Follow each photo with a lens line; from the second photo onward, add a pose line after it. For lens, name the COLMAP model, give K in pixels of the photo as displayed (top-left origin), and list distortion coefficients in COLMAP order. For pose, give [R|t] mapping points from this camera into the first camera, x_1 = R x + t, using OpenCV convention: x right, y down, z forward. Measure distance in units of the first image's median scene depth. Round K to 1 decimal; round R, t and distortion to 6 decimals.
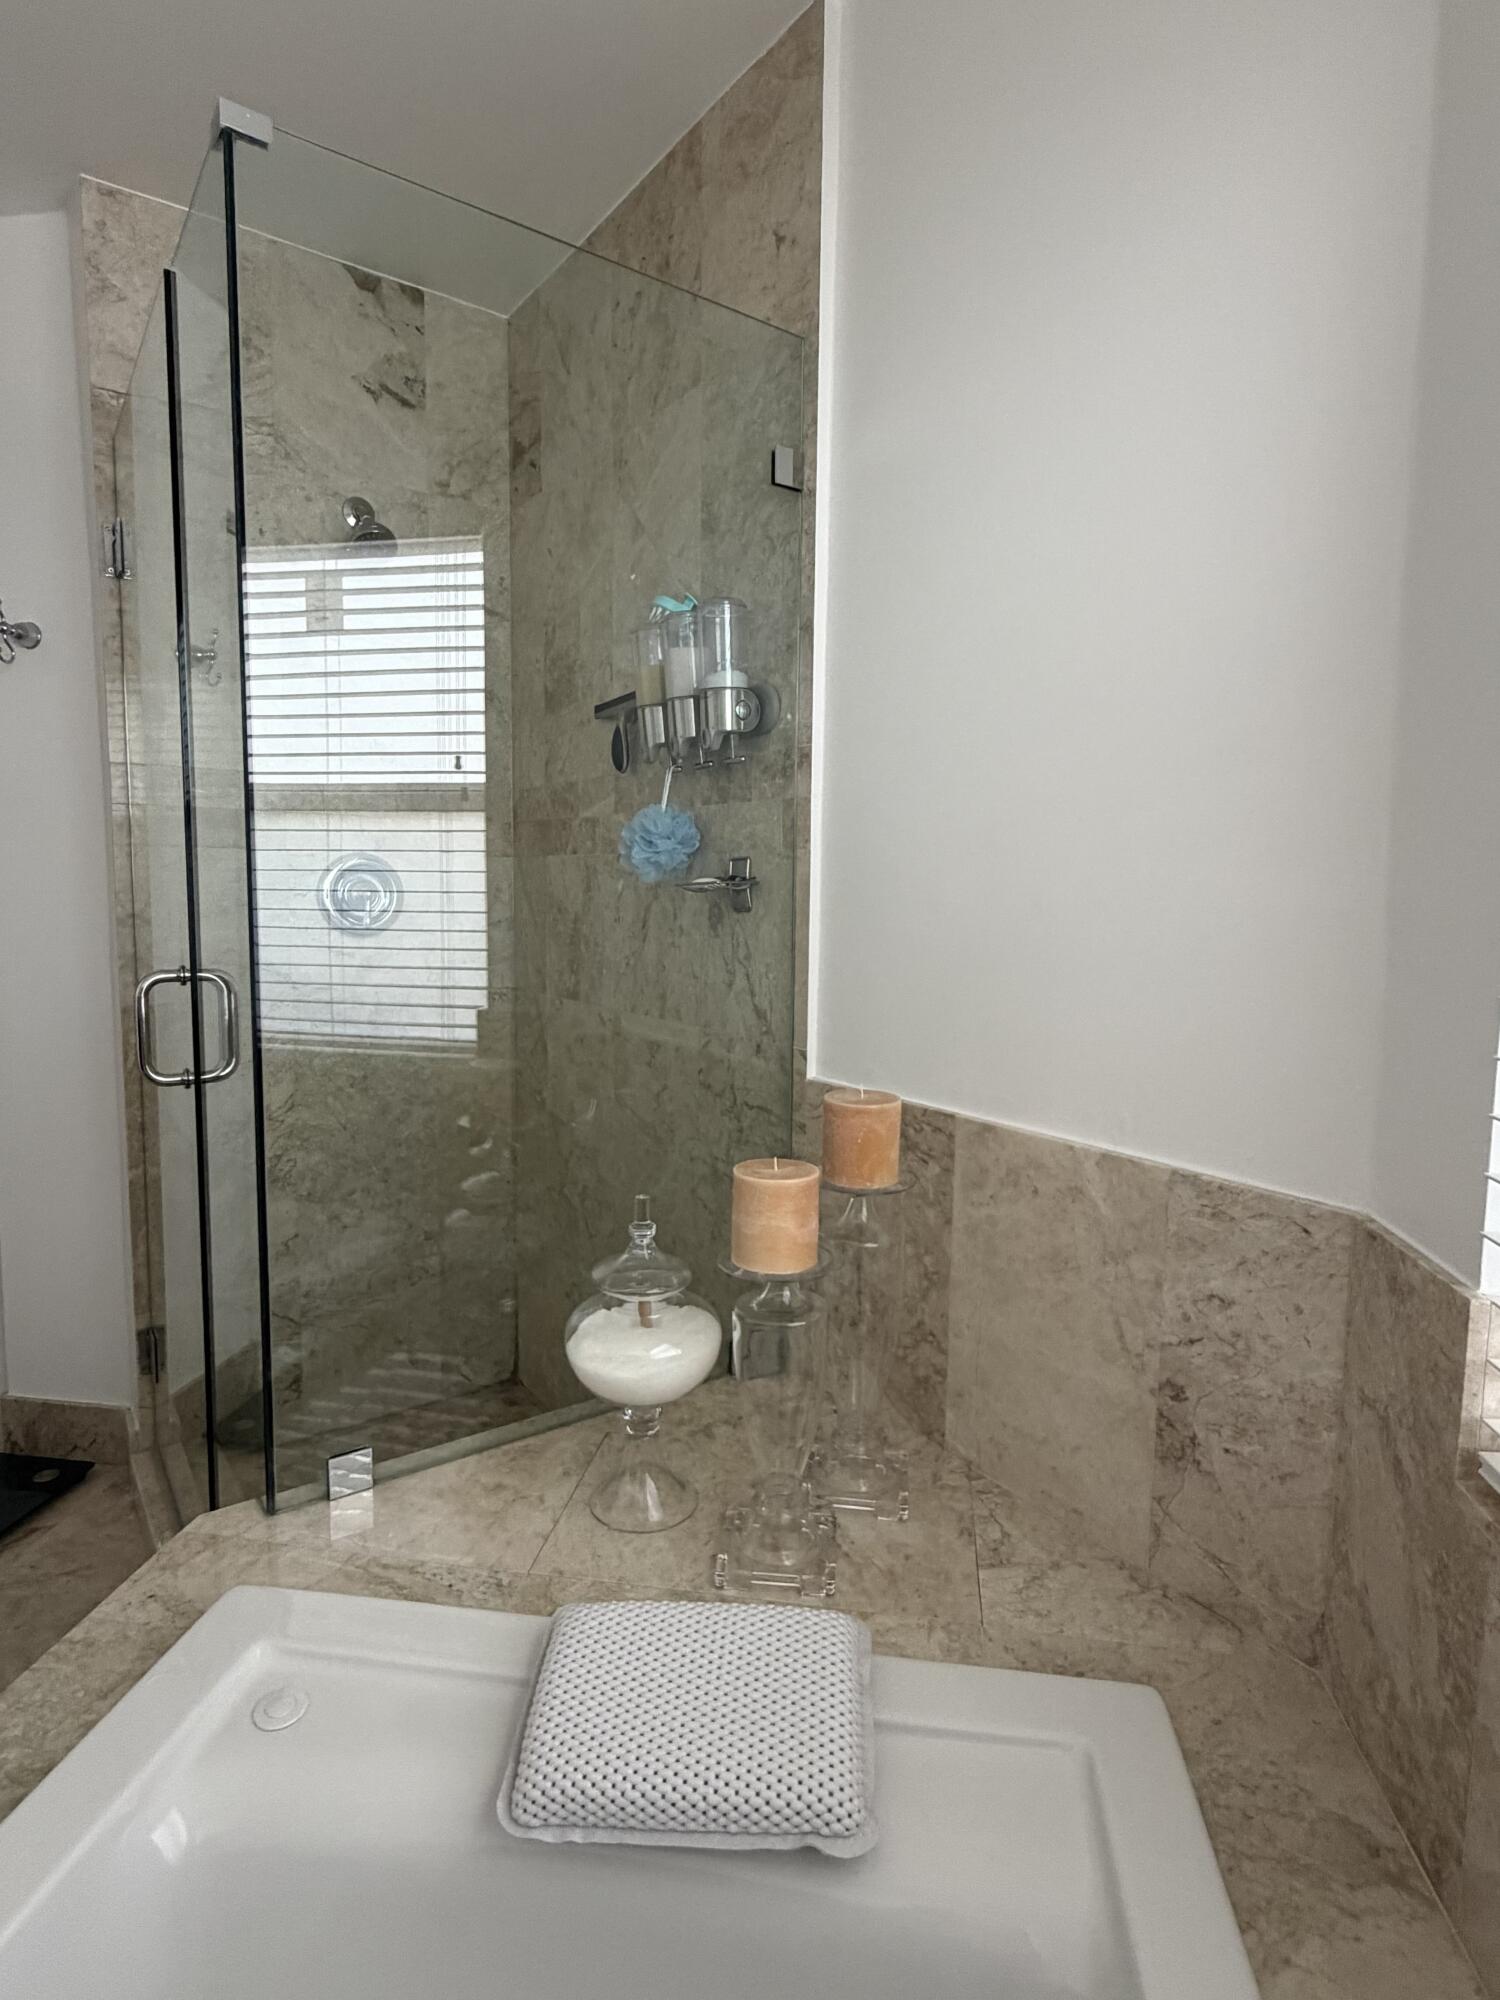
lens RADIAL K [[1057.9, 0, 750.0], [0, 1057.9, 1000.0], [0, 0, 1]] dist [0.001511, -0.000011]
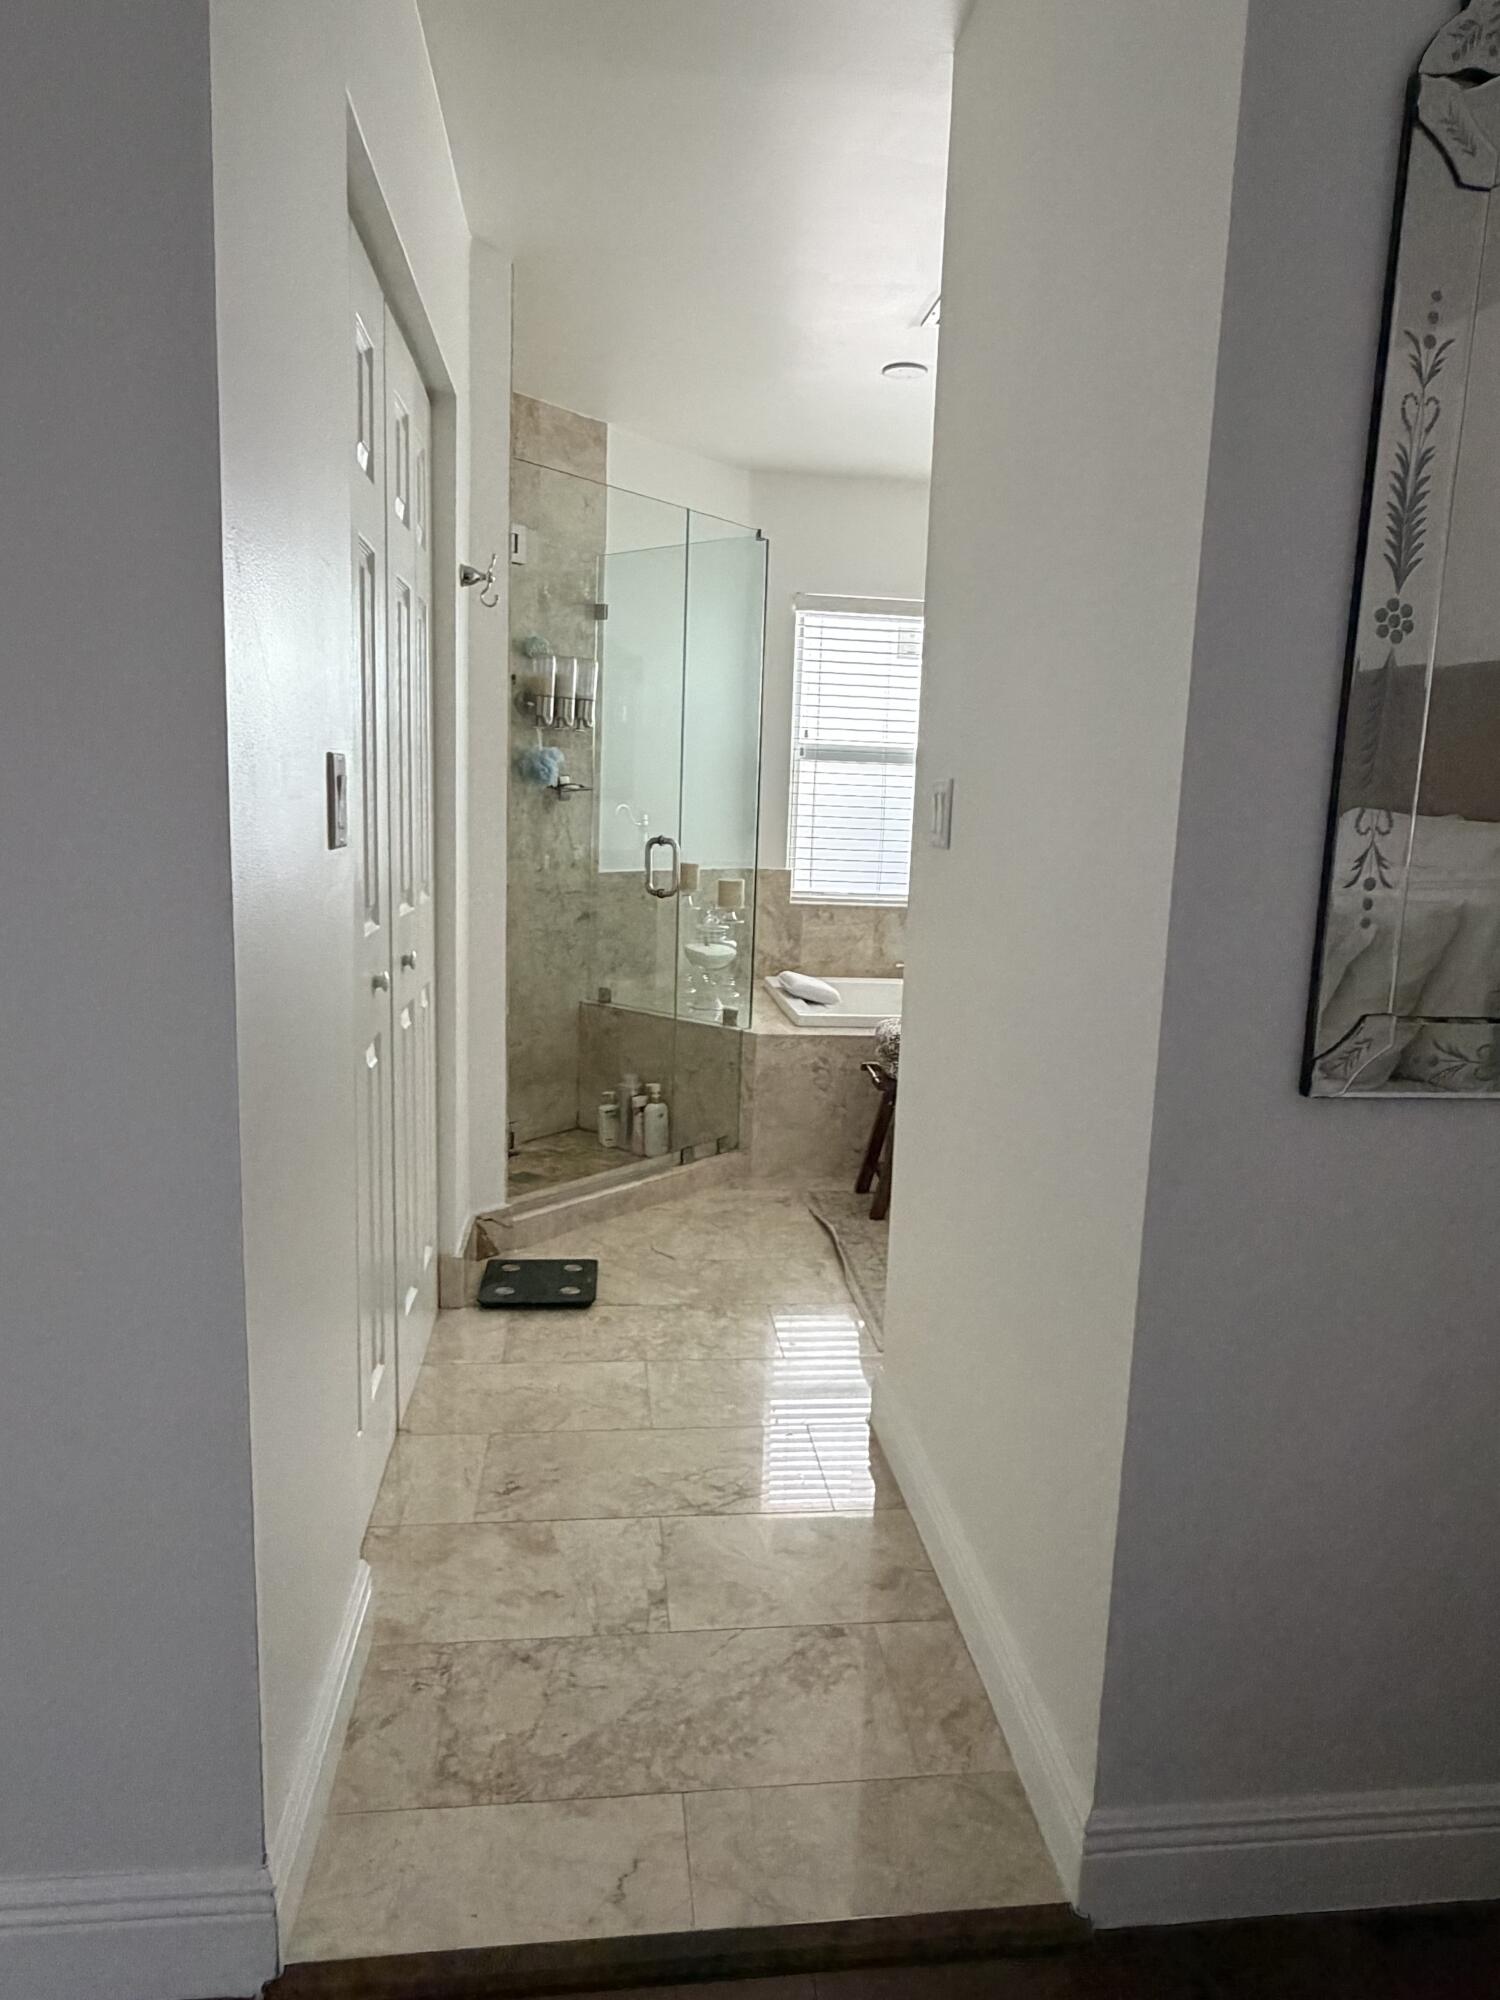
lens RADIAL K [[1281.3, 0, 761.4], [0, 1281.3, 997.4], [0, 0, 1]] dist [0.000804, 0.001314]
pose [[-0.253599, -0.171300, 0.952021, -2.123228], [0.065830, 0.978857, 0.193664, -0.137049], [-0.965067, 0.111785, -0.236960, 1.032877]]
